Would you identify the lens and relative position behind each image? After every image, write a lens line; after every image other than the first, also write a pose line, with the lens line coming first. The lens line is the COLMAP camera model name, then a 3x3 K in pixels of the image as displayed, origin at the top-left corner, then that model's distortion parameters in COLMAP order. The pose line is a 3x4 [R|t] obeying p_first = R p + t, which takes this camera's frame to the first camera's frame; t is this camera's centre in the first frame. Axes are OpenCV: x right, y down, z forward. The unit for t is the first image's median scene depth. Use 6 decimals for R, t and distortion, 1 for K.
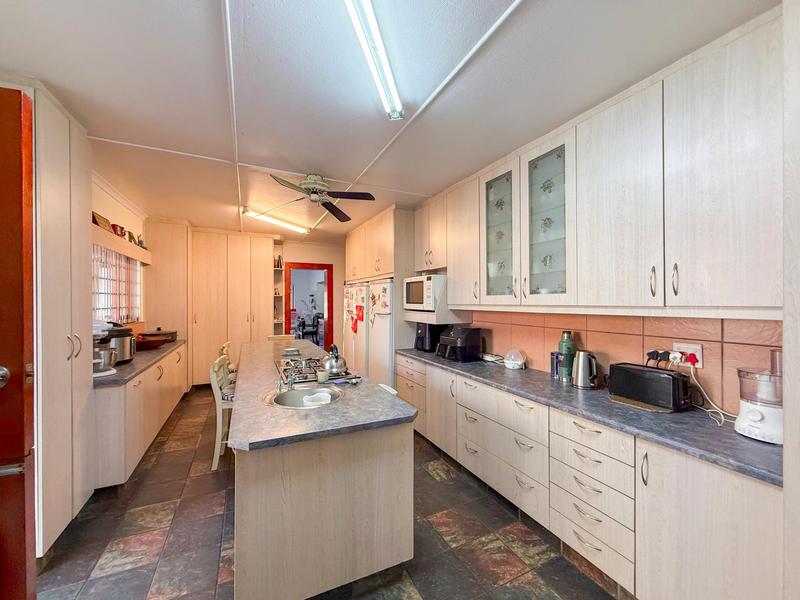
lens RADIAL K [[326.8, 0, 404.1], [0, 326.8, 302.8], [0, 0, 1]] dist [-0.000121, -0.000264]
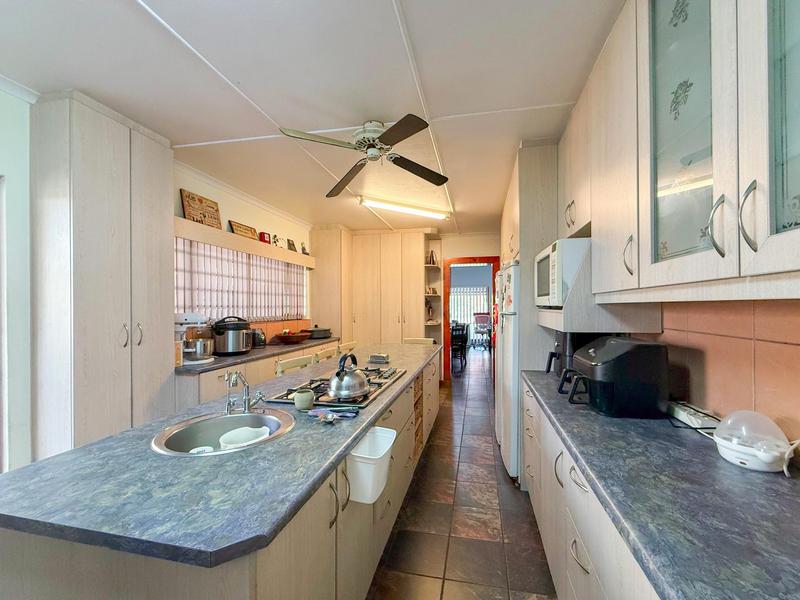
lens RADIAL K [[329.7, 0, 402.3], [0, 329.7, 309.7], [0, 0, 1]] dist [-0.003594, -0.000310]
pose [[0.783633, 0.002033, -0.621220, 0.219308], [0.001028, 0.999989, 0.004569, 0.026523], [0.621223, -0.004219, 0.783623, 0.408653]]
